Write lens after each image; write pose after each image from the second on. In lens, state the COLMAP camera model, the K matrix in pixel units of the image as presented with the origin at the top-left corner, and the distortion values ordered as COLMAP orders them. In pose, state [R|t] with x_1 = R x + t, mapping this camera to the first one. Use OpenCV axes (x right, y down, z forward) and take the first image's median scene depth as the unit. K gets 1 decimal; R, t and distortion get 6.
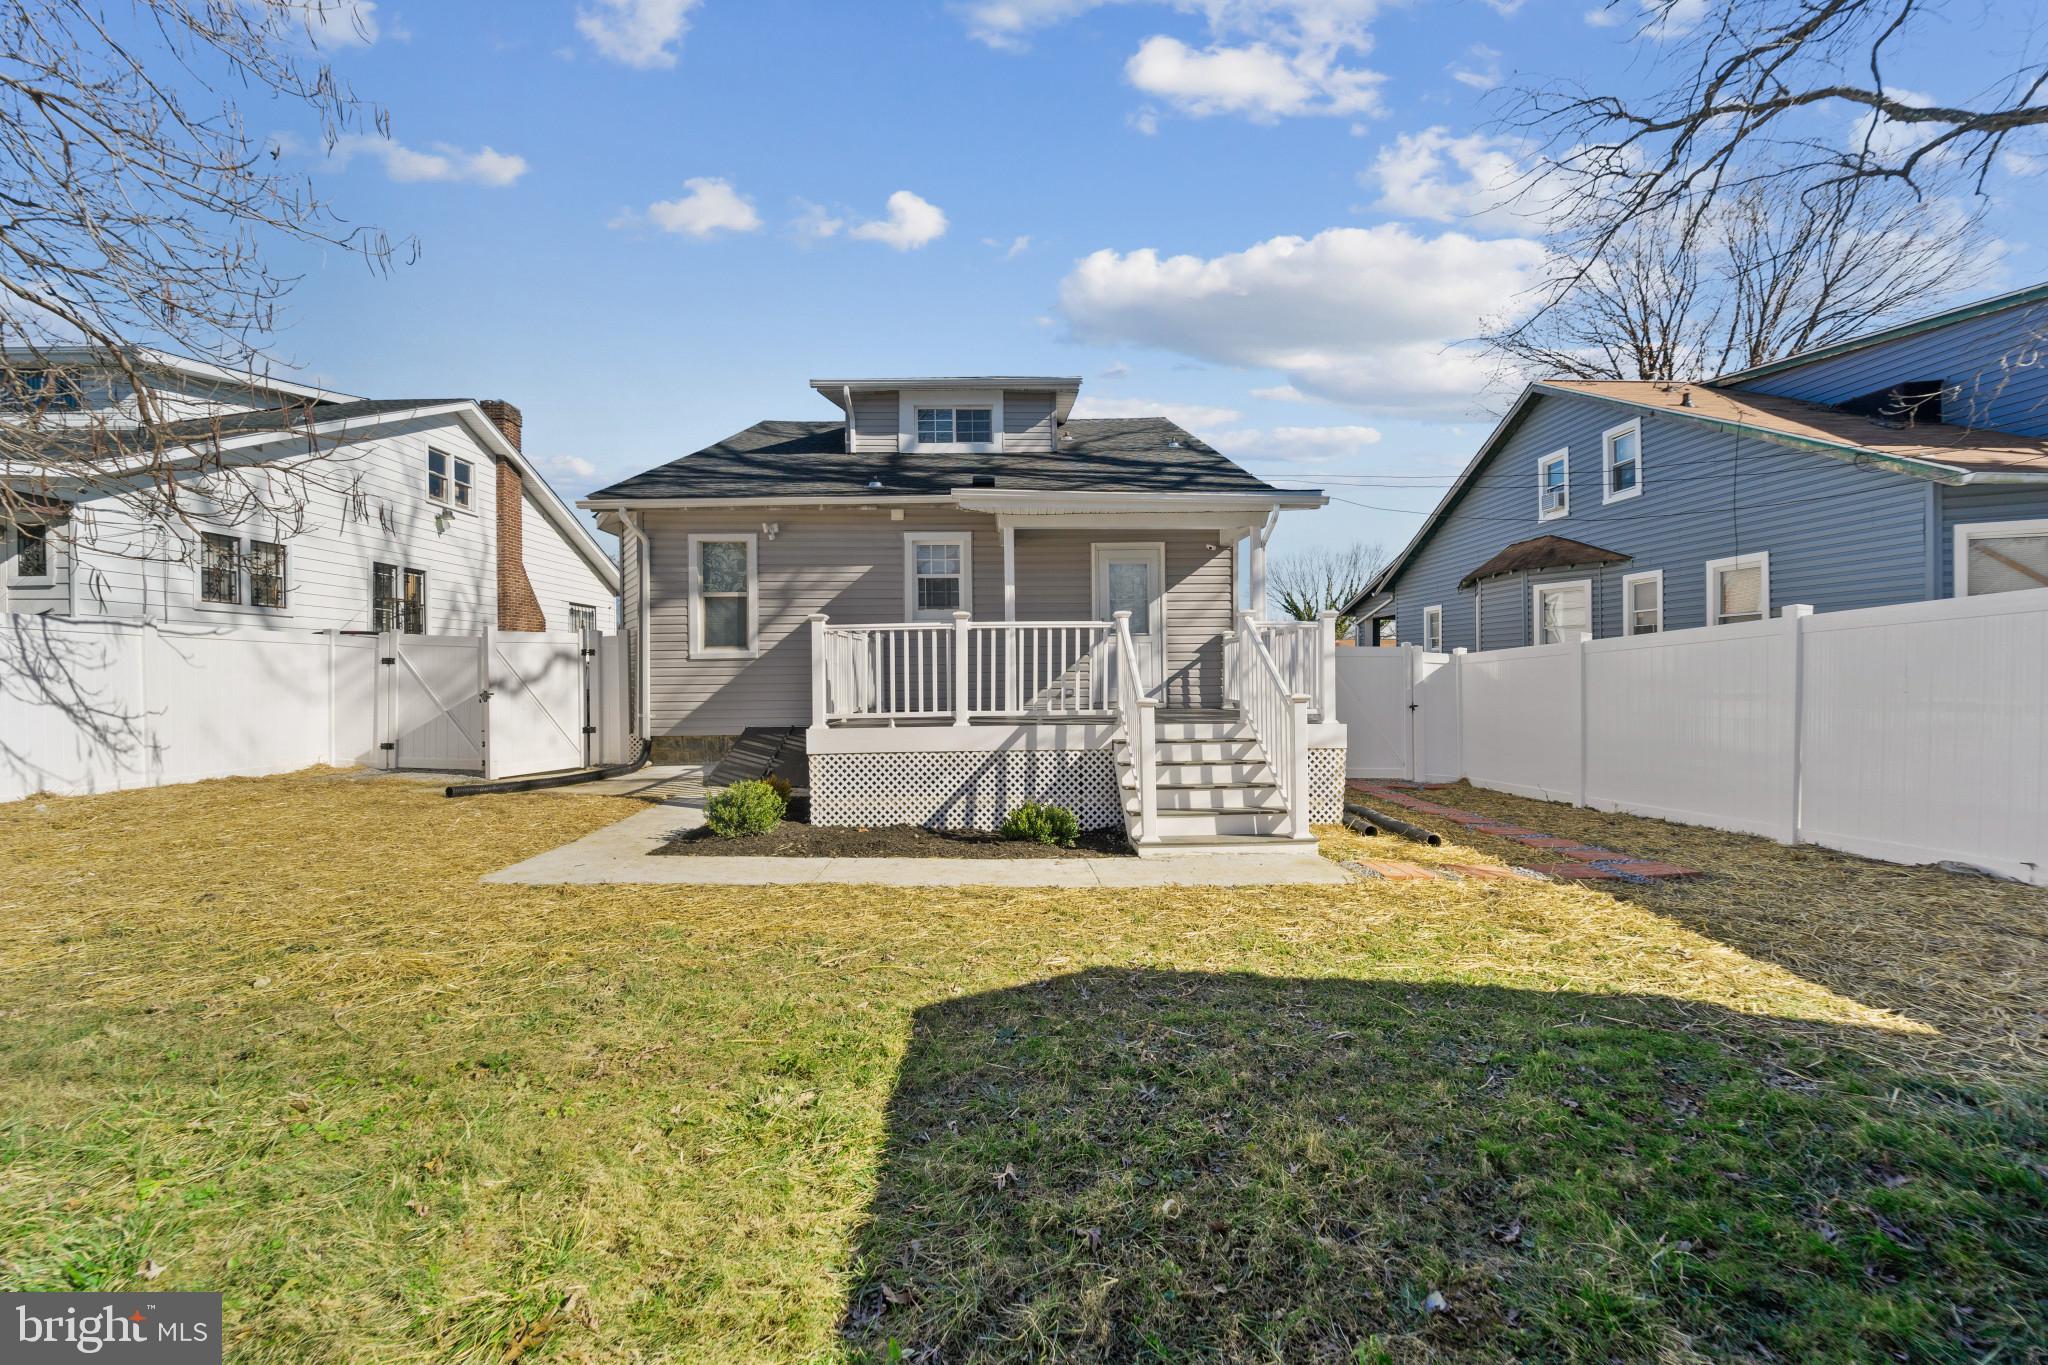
lens RADIAL K [[852.7, 0, 1037.1], [0, 852.7, 679.3], [0, 0, 1]] dist [-0.001200, 0.000392]
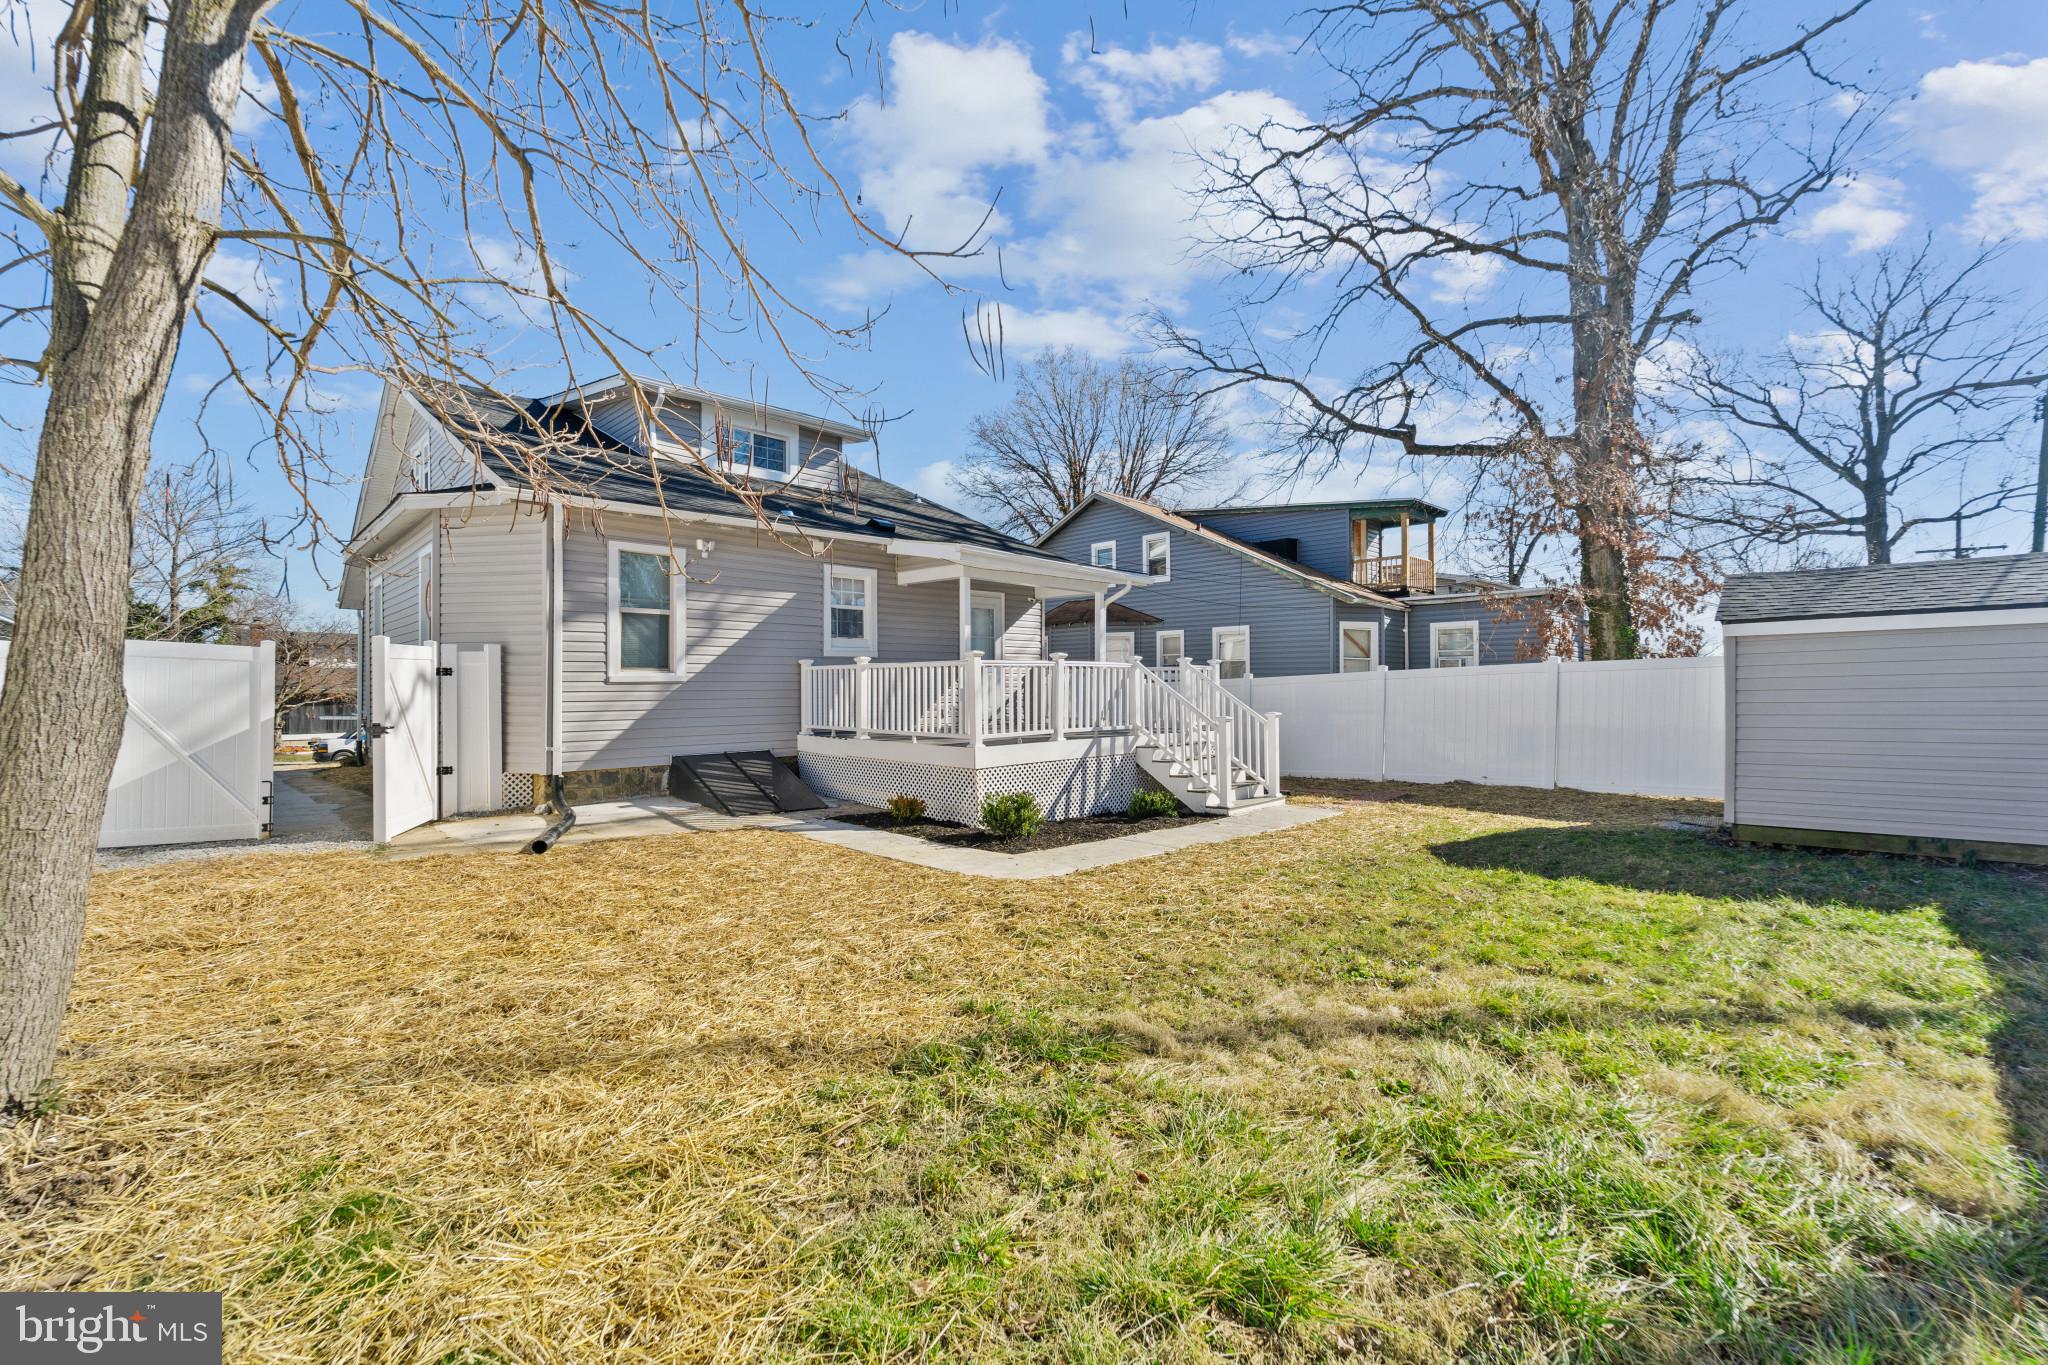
lens RADIAL K [[852.7, 0, 1030.2], [0, 852.7, 688.2], [0, 0, 1]] dist [-0.001200, 0.000392]
pose [[0.718390, 0.004095, 0.695629, -0.705883], [0.000264, 0.999981, -0.006160, -0.011912], [-0.695641, 0.004609, 0.718375, 0.063839]]
